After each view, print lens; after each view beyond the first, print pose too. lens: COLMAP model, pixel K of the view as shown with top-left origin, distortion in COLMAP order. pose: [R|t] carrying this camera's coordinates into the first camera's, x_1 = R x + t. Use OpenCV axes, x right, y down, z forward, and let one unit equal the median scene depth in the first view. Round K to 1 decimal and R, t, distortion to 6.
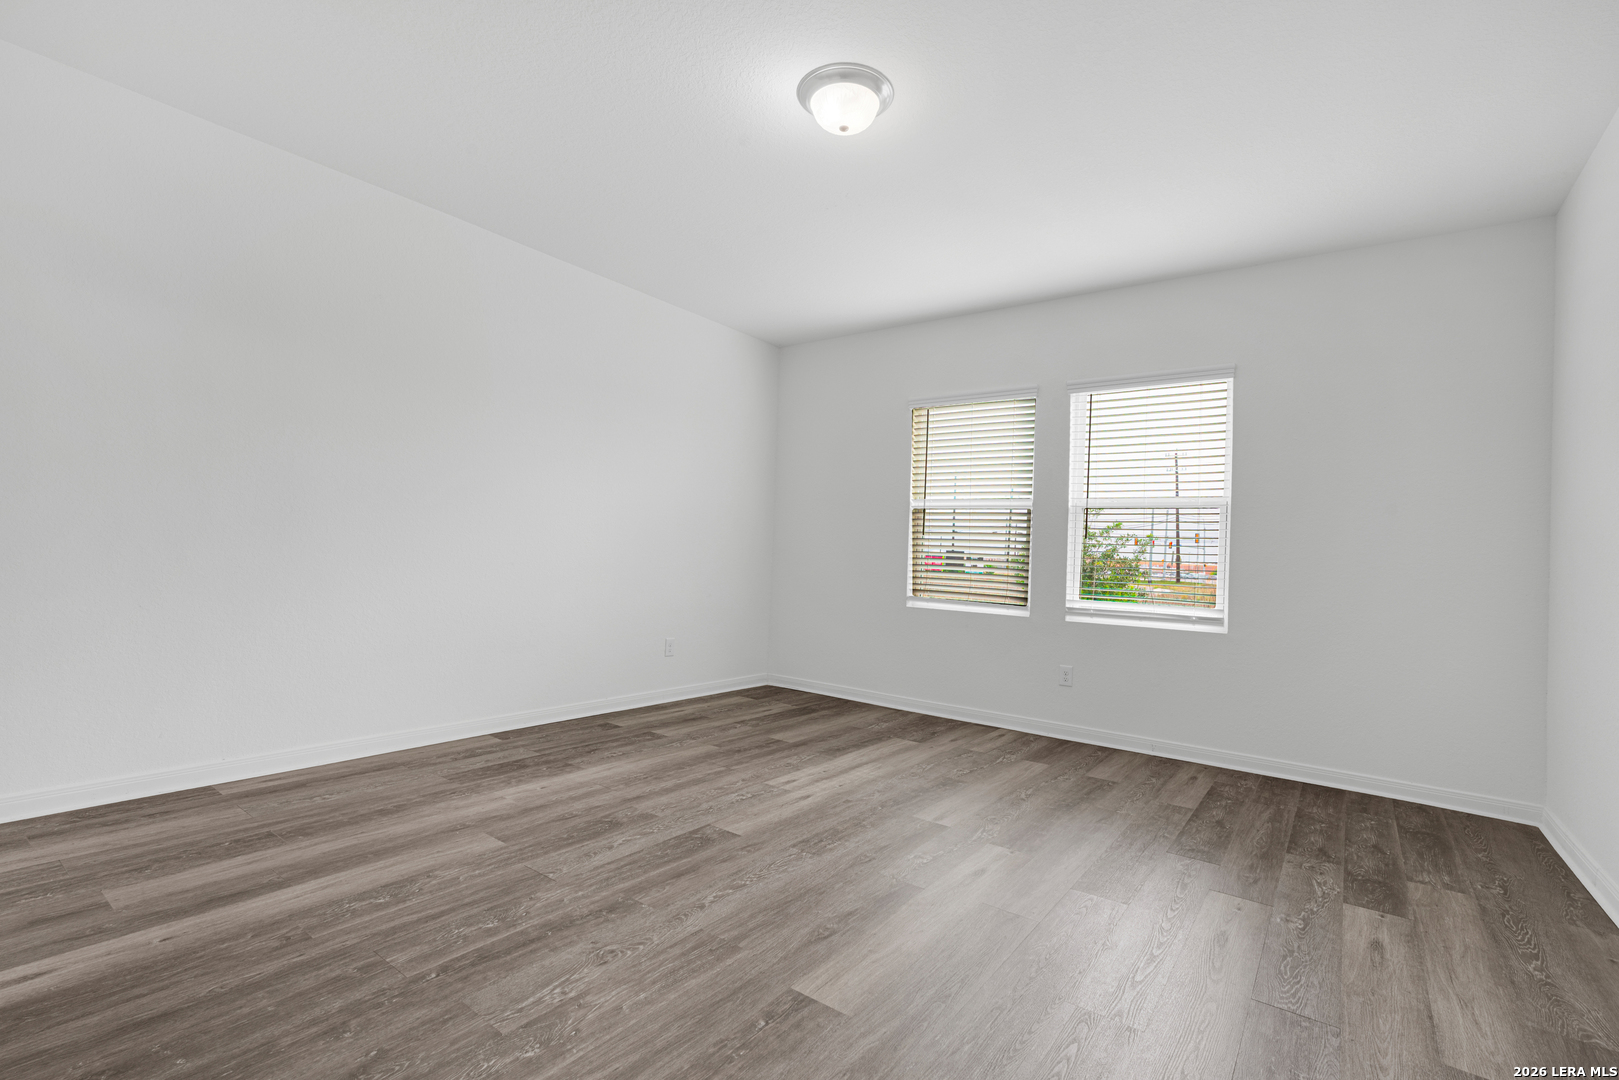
lens RADIAL K [[712.9, 0, 784.0], [0, 712.9, 547.5], [0, 0, 1]] dist [-0.003547, -0.000524]
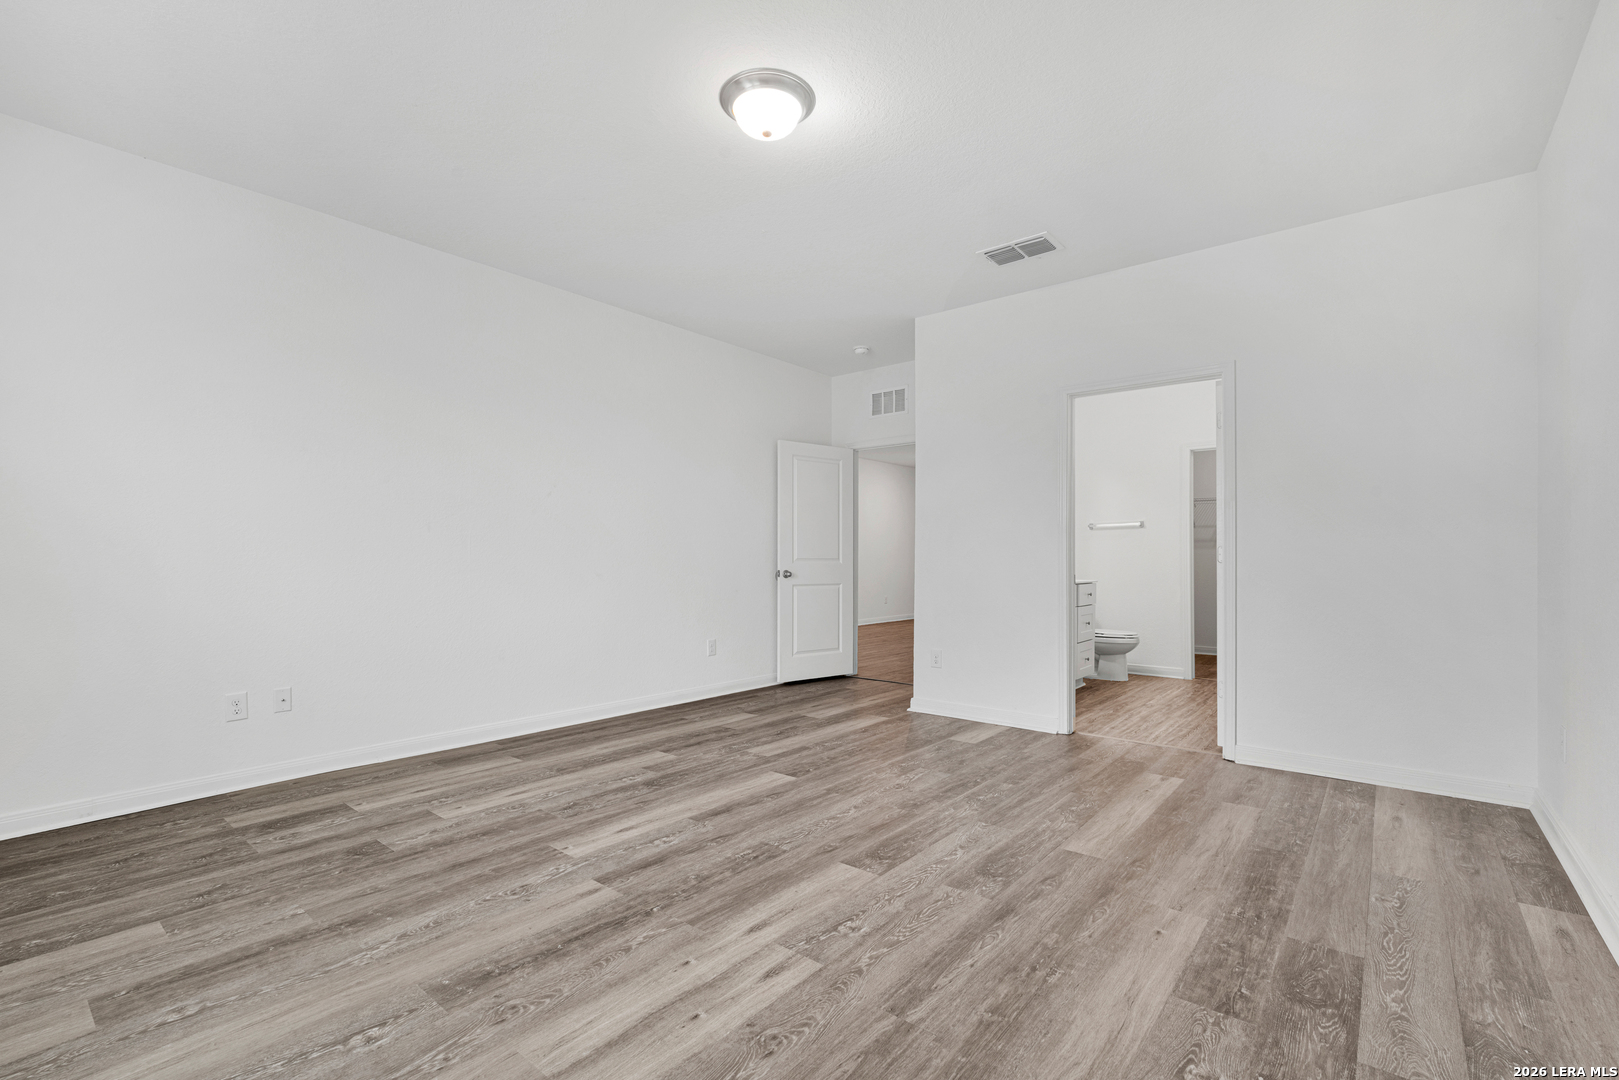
lens RADIAL K [[712.9, 0, 784.0], [0, 712.9, 547.5], [0, 0, 1]] dist [-0.003547, -0.000524]
pose [[-0.997937, -0.044339, 0.046438, -0.011708], [-0.045459, 0.998693, -0.023365, 0.017860], [-0.045342, -0.025428, -0.998648, 1.928316]]
